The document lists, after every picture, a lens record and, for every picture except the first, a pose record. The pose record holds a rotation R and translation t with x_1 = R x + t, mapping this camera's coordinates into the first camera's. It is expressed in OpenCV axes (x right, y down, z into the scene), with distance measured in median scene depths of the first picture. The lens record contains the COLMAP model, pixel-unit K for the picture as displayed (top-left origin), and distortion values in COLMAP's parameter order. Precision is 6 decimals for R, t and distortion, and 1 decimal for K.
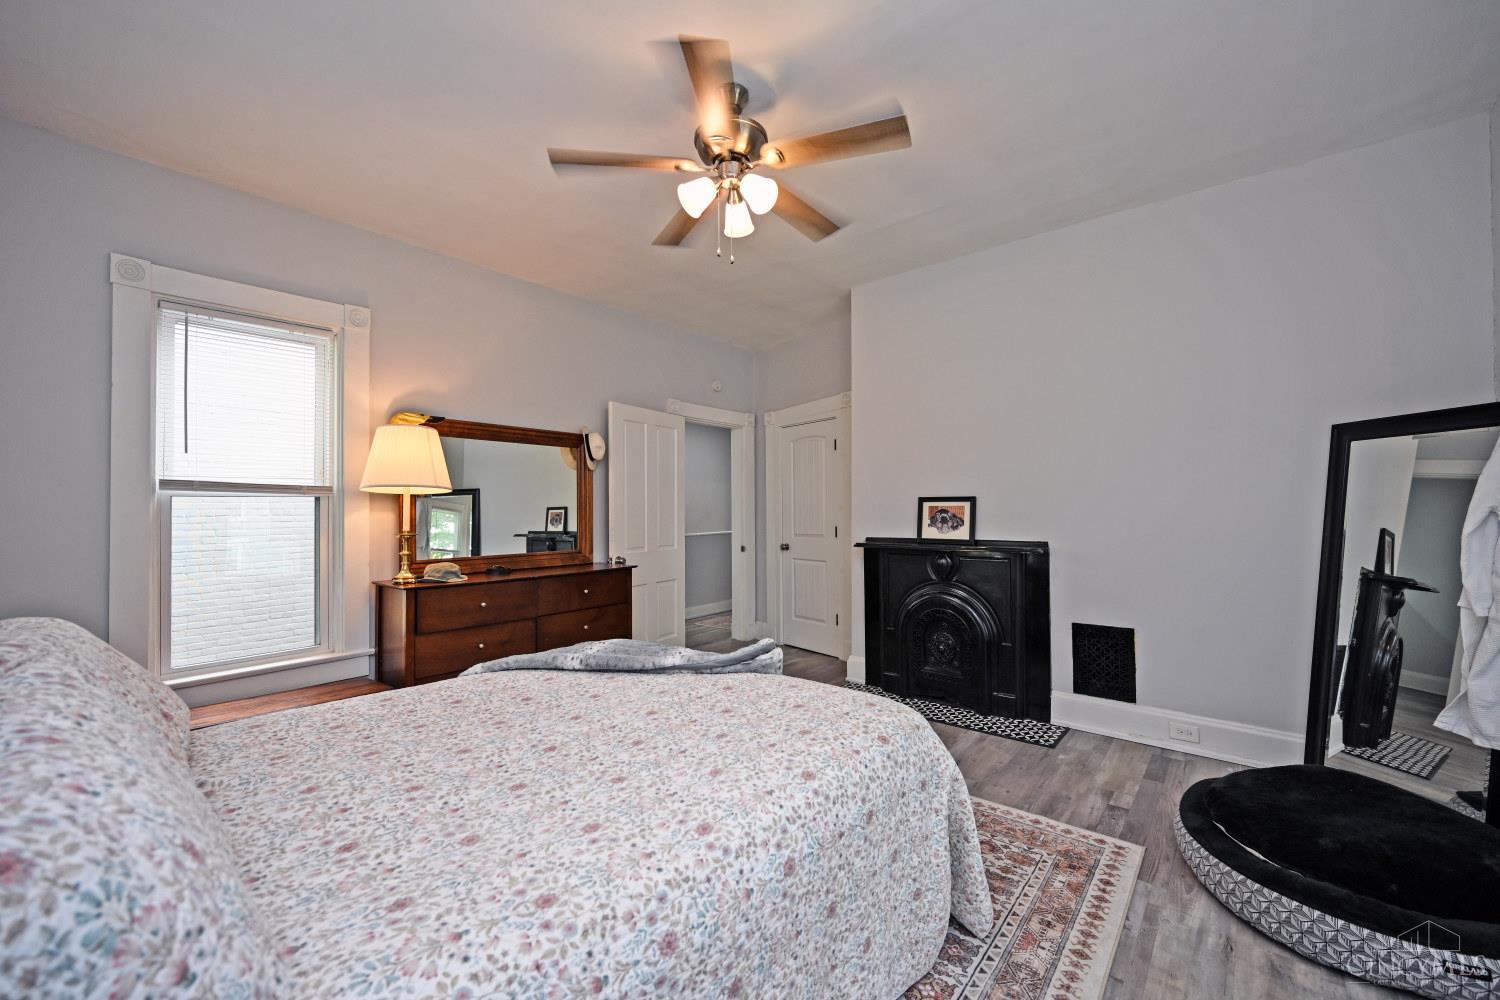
lens RADIAL K [[593.5, 0, 751.2], [0, 593.5, 502.0], [0, 0, 1]] dist [-0.002729, 0.000300]
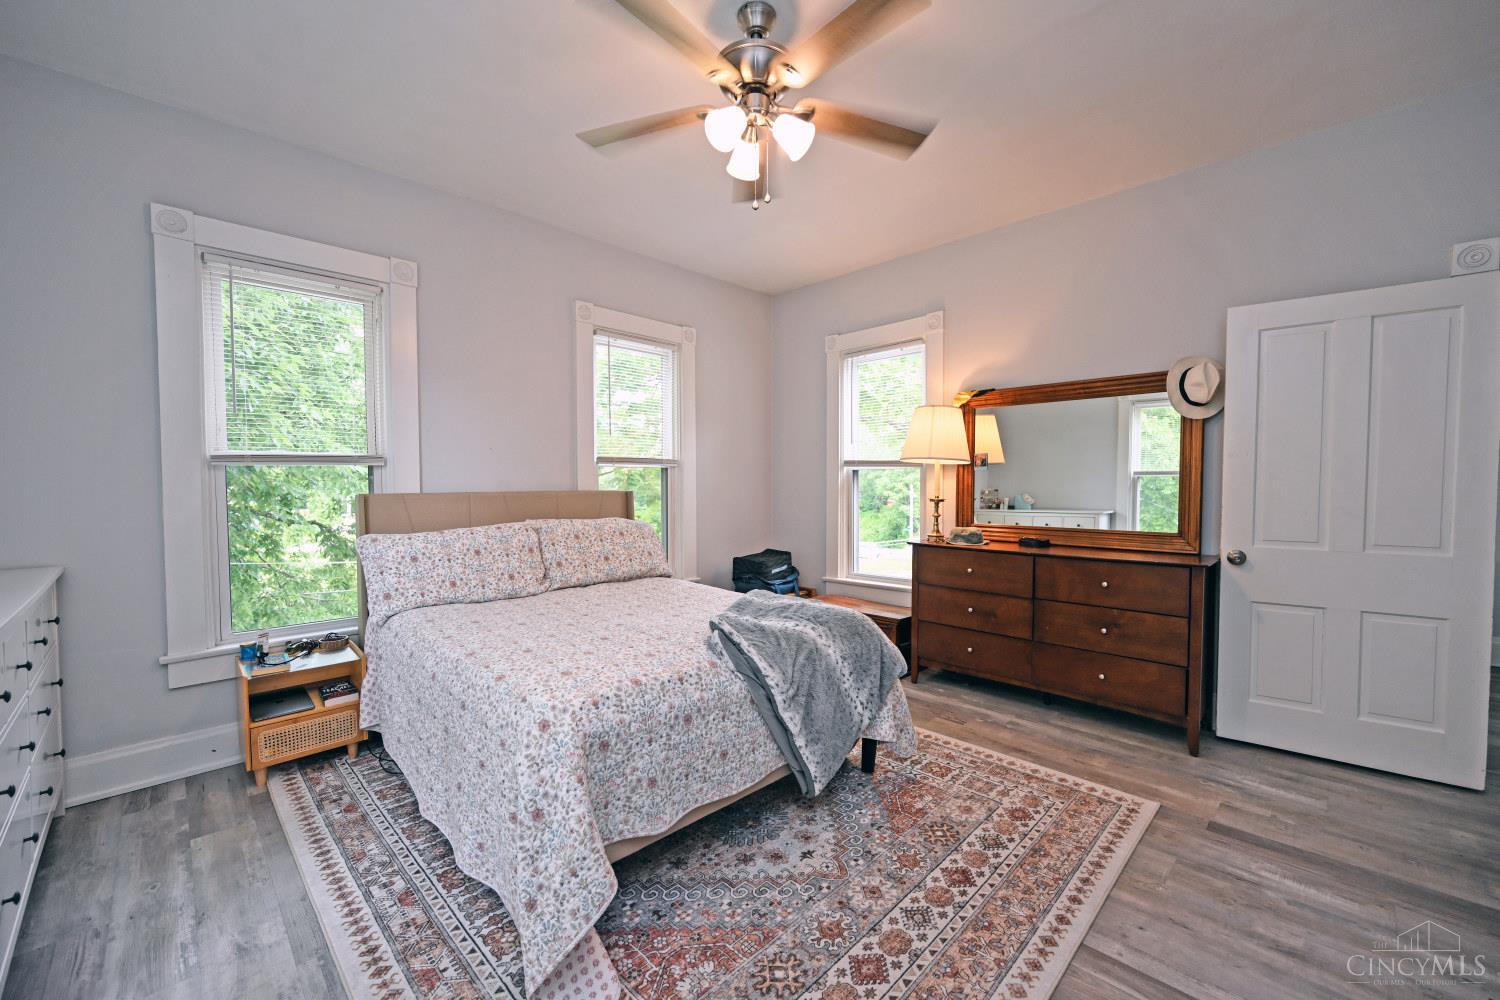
lens RADIAL K [[593.5, 0, 758.5], [0, 593.5, 502.2], [0, 0, 1]] dist [-0.002729, 0.000300]
pose [[-0.073554, 0.044011, -0.996320, 1.300732], [0.019517, 0.998898, 0.042684, 0.008561], [0.997100, -0.016306, -0.074332, 1.552926]]
